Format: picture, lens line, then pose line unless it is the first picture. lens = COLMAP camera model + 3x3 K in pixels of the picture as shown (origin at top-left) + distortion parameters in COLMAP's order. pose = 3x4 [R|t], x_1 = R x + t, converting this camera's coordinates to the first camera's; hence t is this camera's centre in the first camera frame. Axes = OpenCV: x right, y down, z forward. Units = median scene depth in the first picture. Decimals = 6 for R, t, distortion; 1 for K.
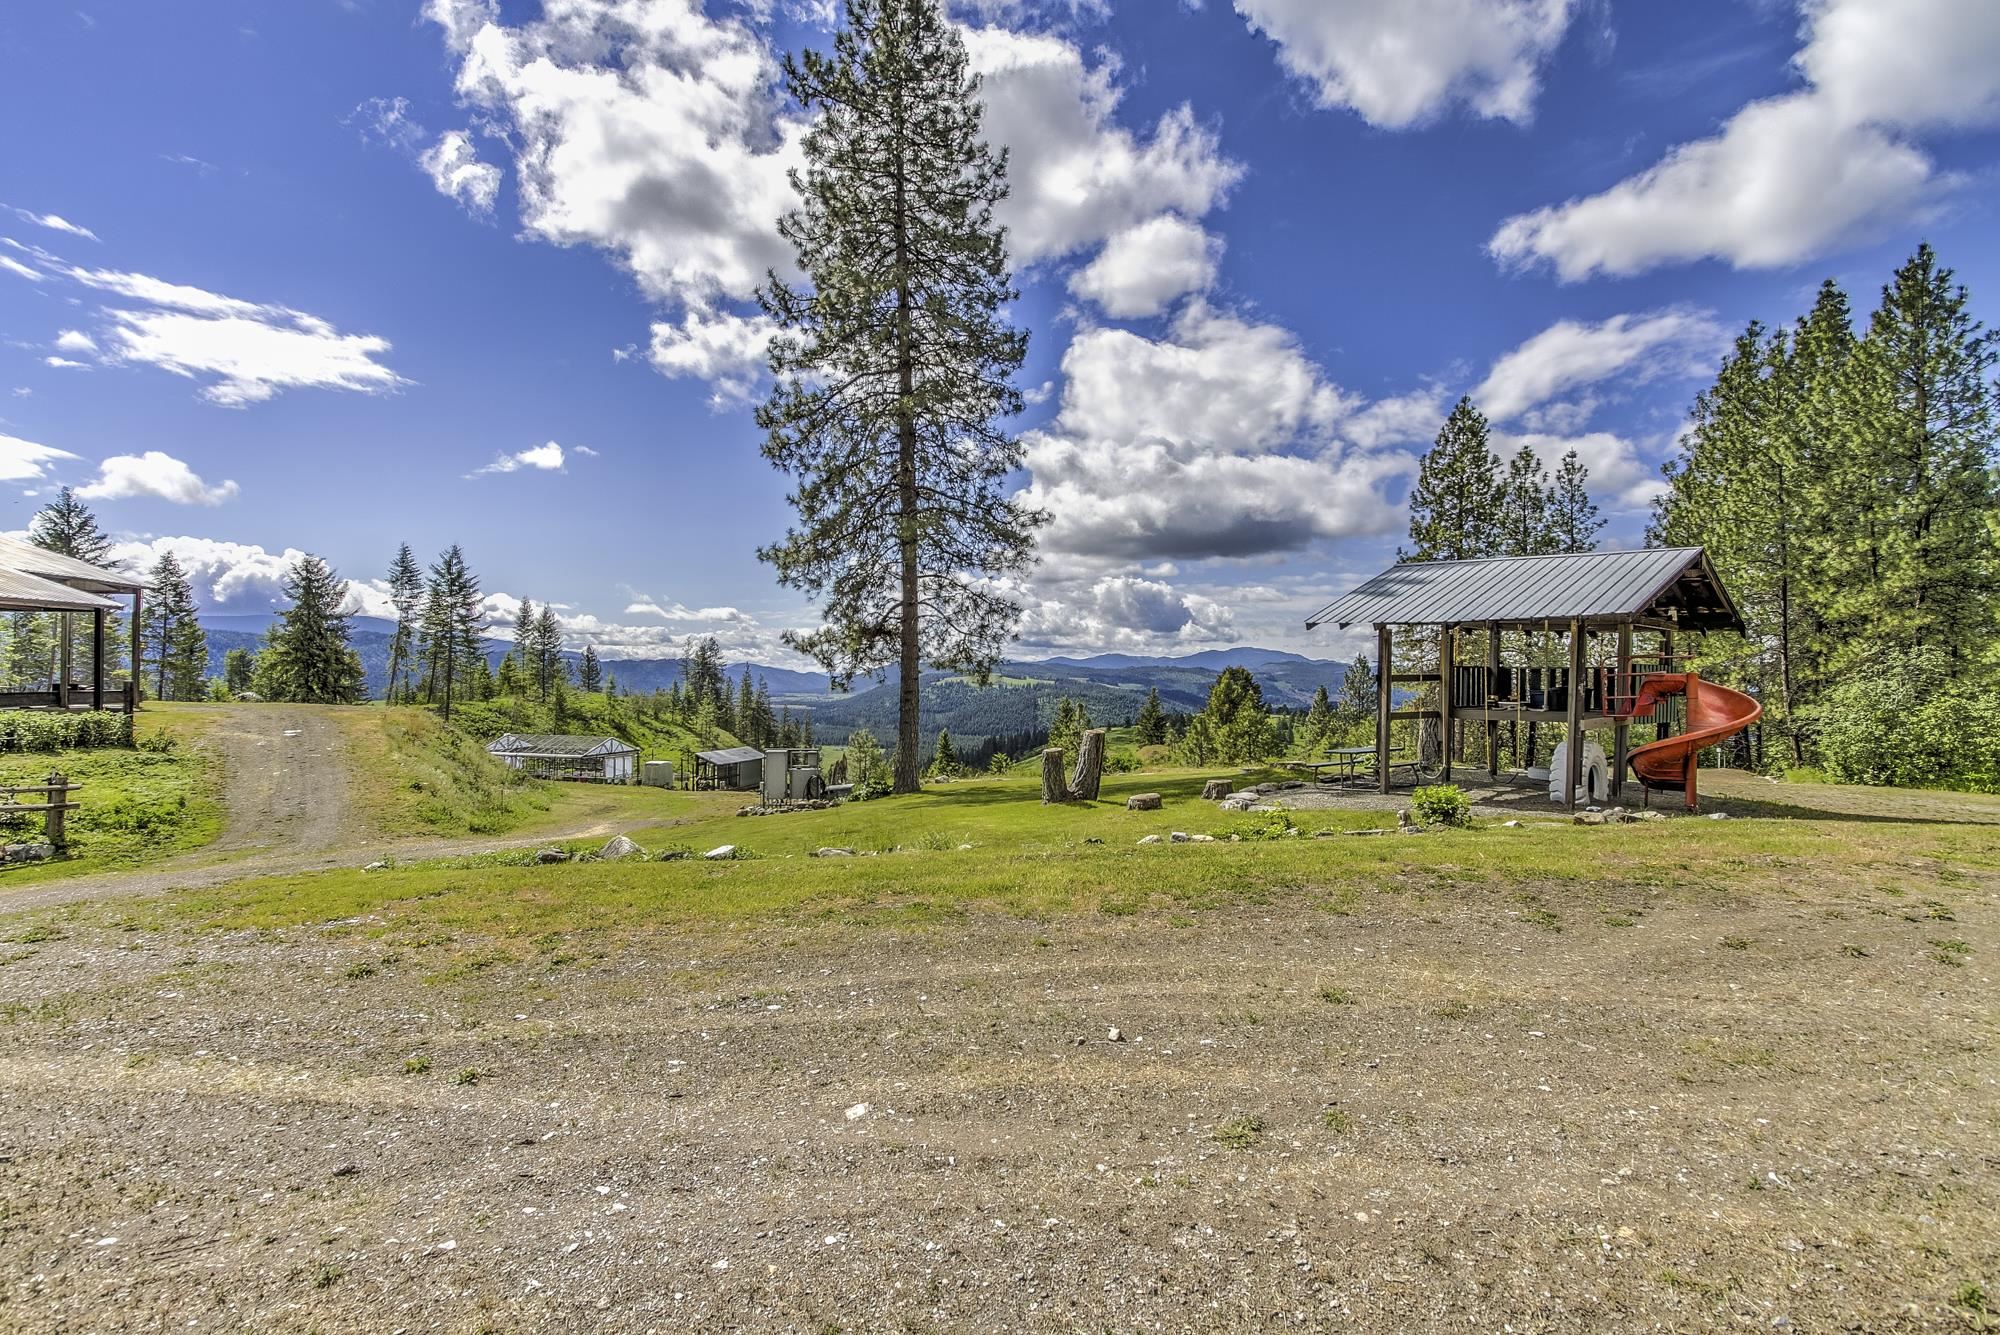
lens RADIAL K [[916.0, 0, 962.3], [0, 916.0, 673.9], [0, 0, 1]] dist [-0.012094, -0.000317]
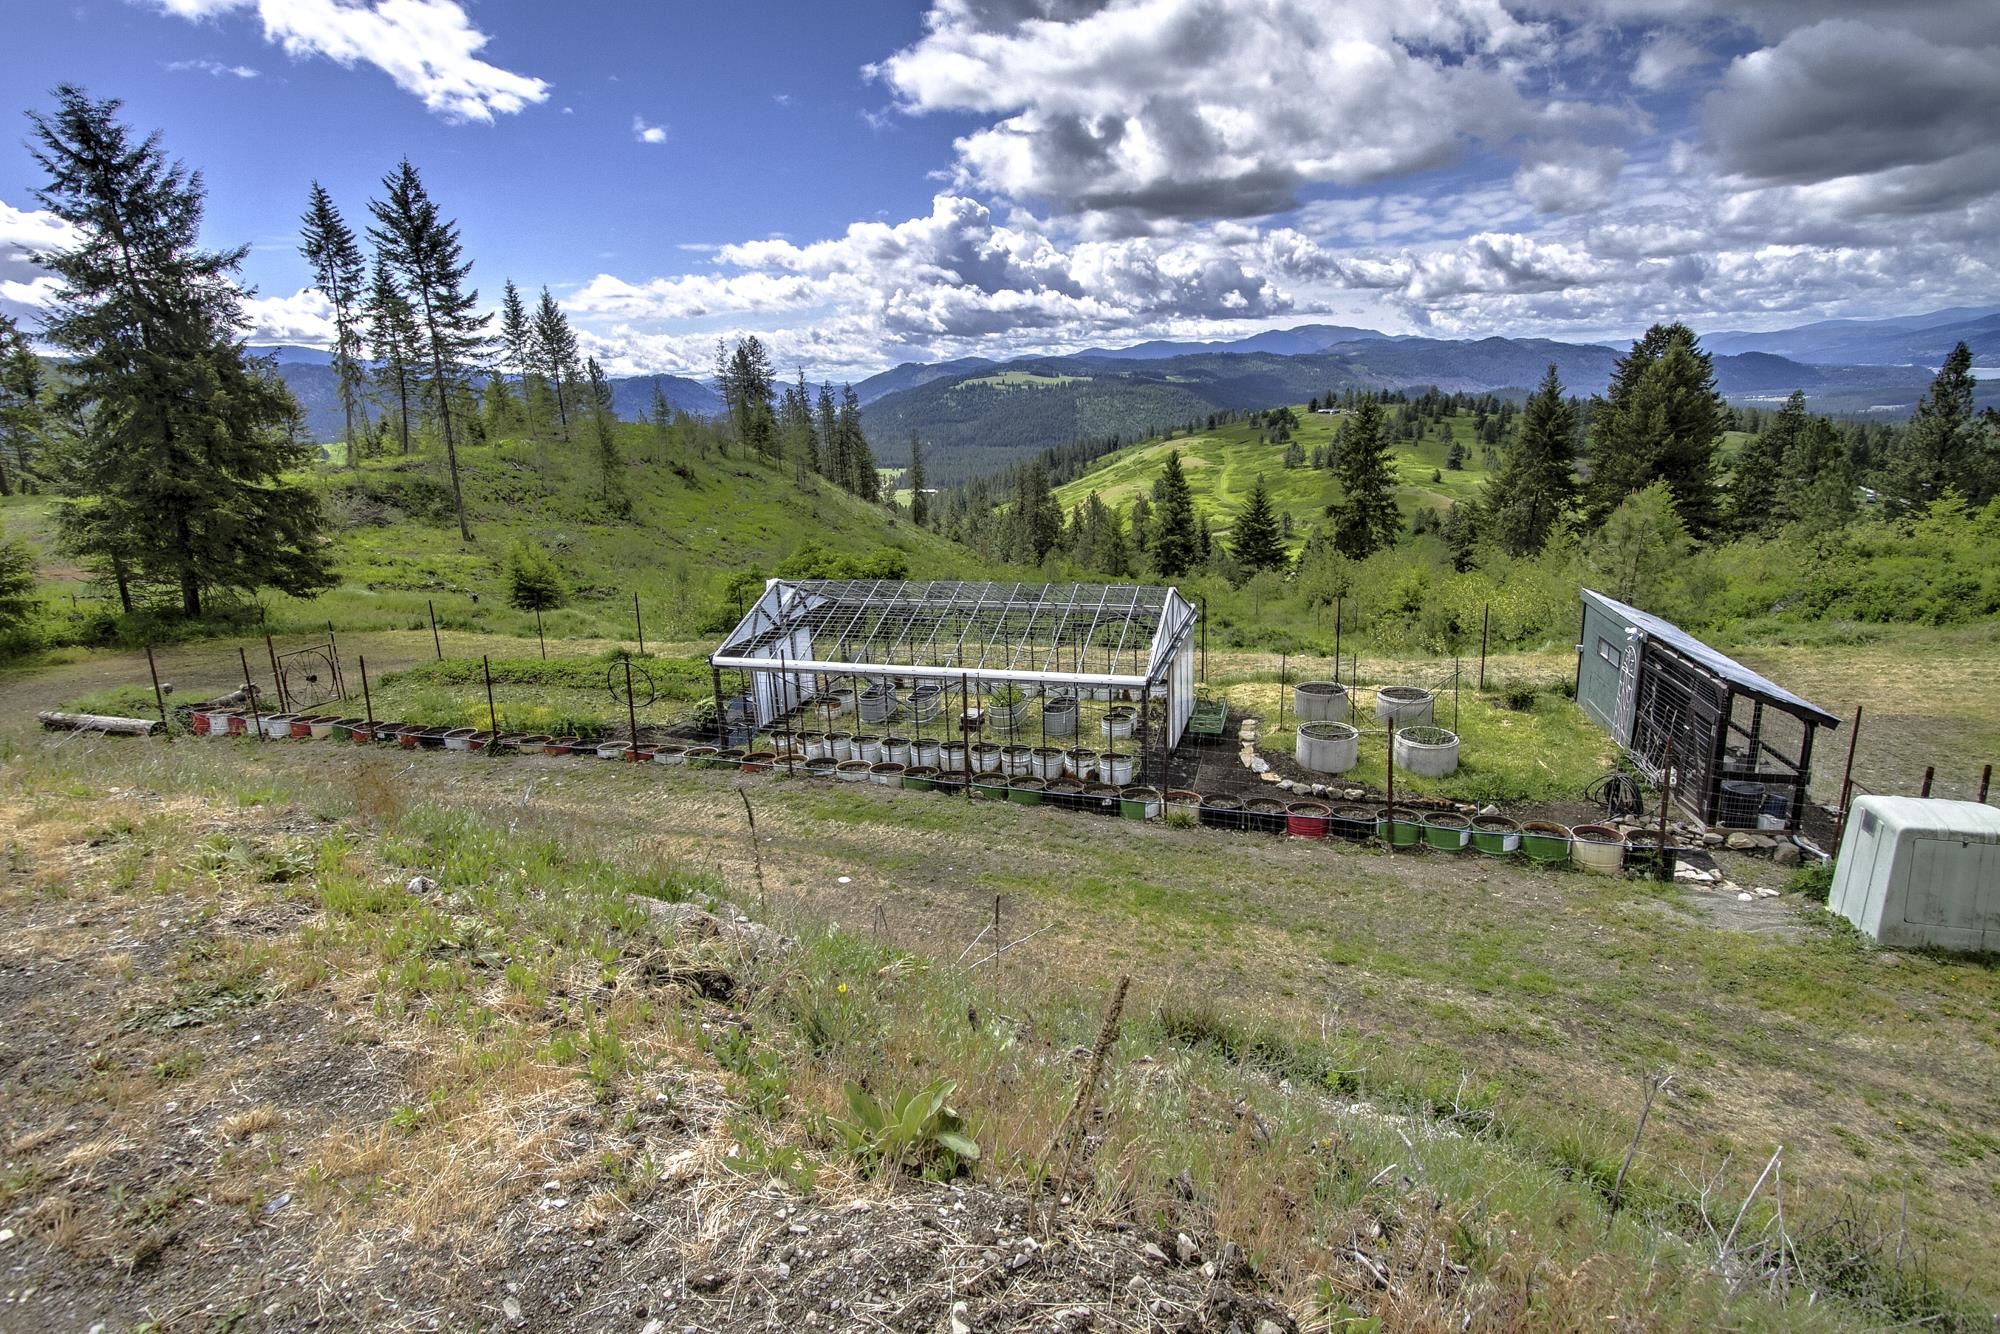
lens RADIAL K [[1050.0, 0, 989.0], [0, 1050.0, 679.5], [0, 0, 1]] dist [-0.004500, -0.000936]
pose [[0.998440, -0.046462, -0.030959, -0.163649], [0.053253, 0.959083, 0.278072, 0.001979], [0.016773, -0.279287, 0.960061, 0.254472]]
